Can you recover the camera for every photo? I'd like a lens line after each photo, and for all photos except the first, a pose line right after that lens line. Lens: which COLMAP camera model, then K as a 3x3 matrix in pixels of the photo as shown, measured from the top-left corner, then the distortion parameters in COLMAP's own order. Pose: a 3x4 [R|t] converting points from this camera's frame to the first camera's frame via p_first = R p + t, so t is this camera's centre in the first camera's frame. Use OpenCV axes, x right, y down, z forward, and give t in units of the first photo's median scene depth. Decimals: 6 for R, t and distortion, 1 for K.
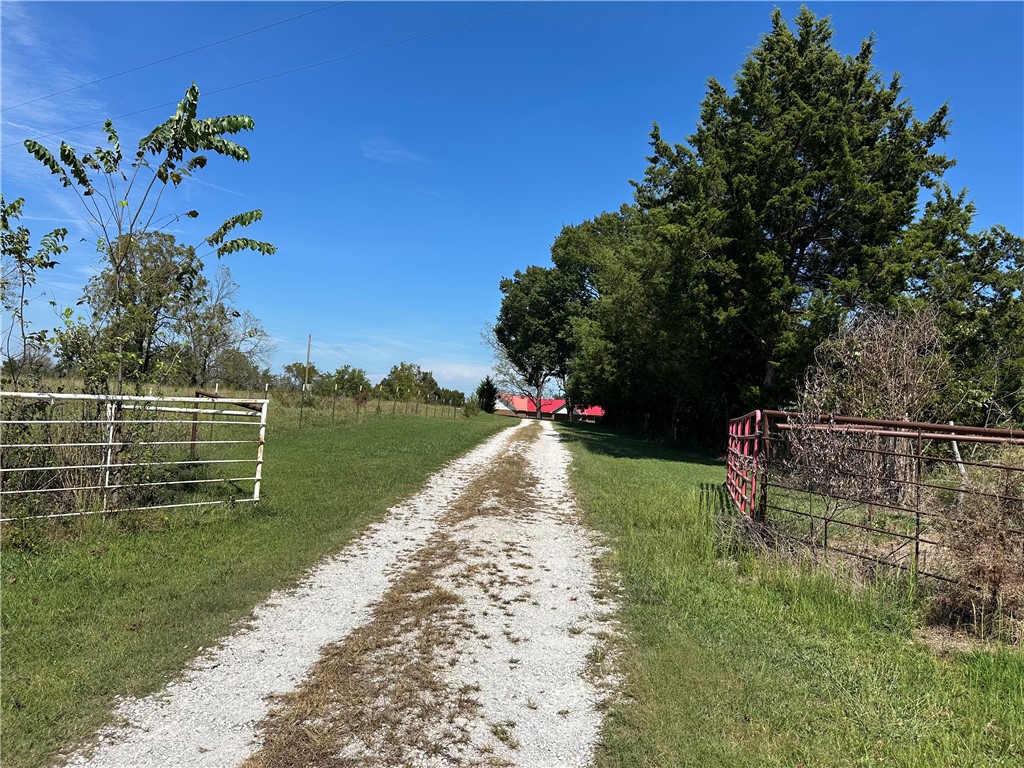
lens RADIAL K [[719.1, 0, 512.0], [0, 719.1, 384.0], [0, 0, 1]] dist [0.157471, -0.240907]
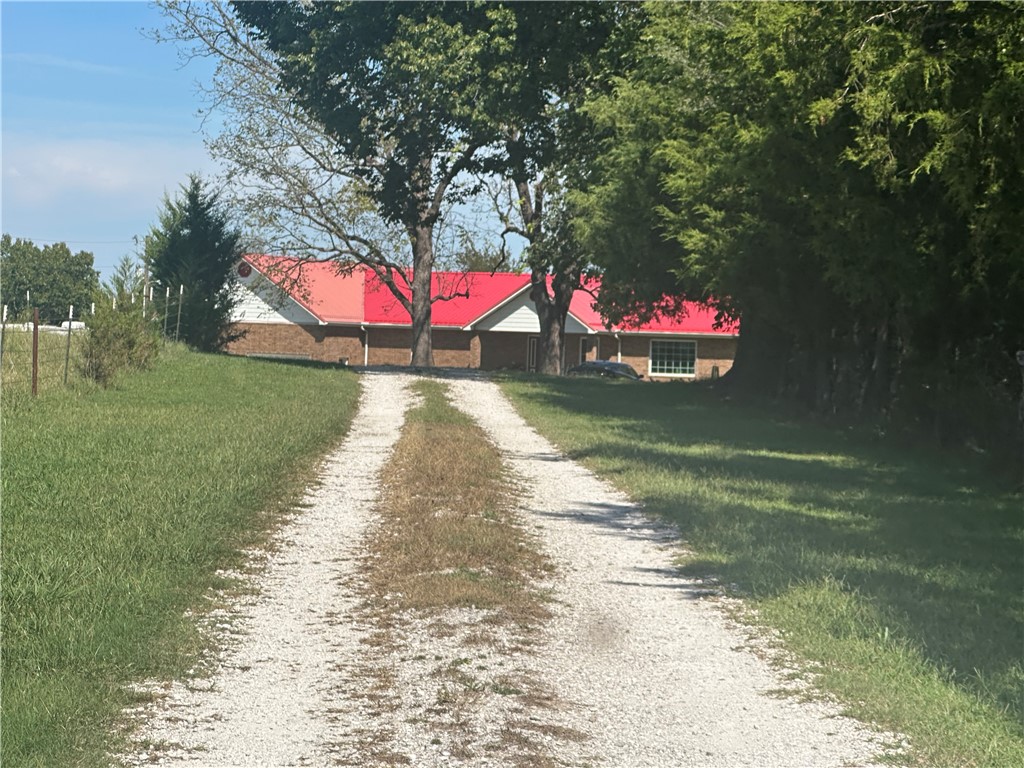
lens RADIAL K [[2826.7, 0, 512.0], [0, 2826.7, 384.0], [0, 0, 1]] dist [0.031808, 0.306032]
pose [[0.996478, -0.033286, 0.076960, -0.003964], [0.028487, 0.997630, 0.062635, -0.000154], [-0.078862, -0.060222, 0.995065, 0.096768]]
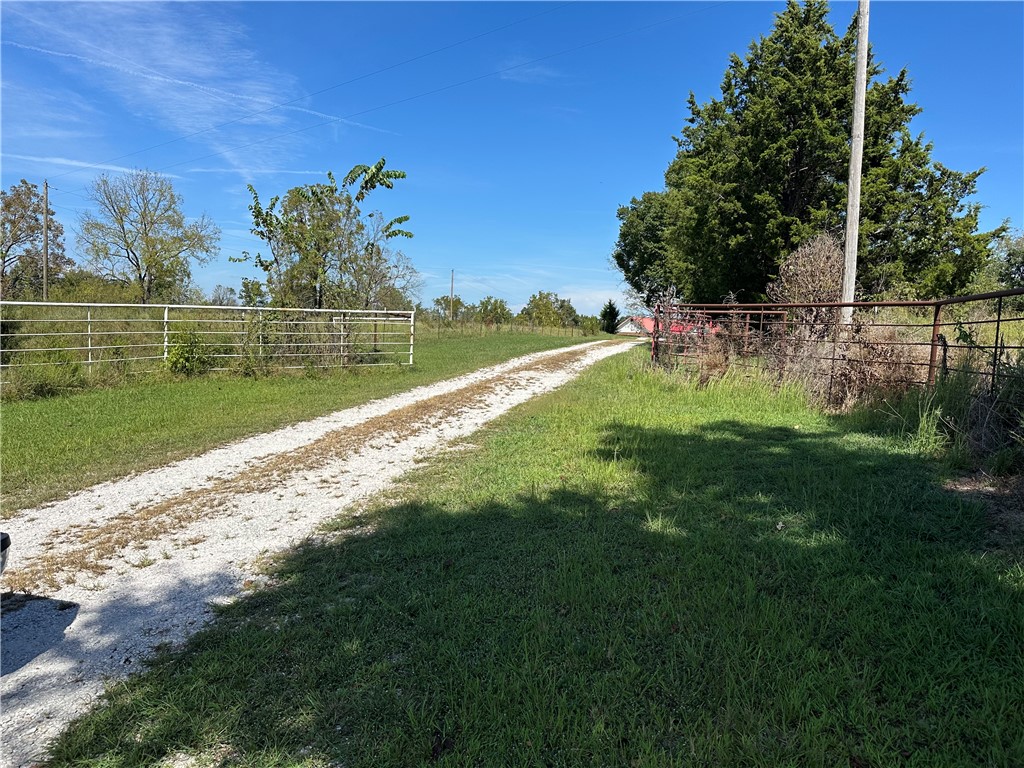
lens RADIAL K [[719.1, 0, 512.0], [0, 719.1, 384.0], [0, 0, 1]] dist [0.157471, -0.240907]
pose [[0.979855, -0.019155, -0.198791, 0.027510], [0.038938, 0.994611, 0.096089, 0.003863], [0.195879, -0.101894, 0.975320, -0.077051]]
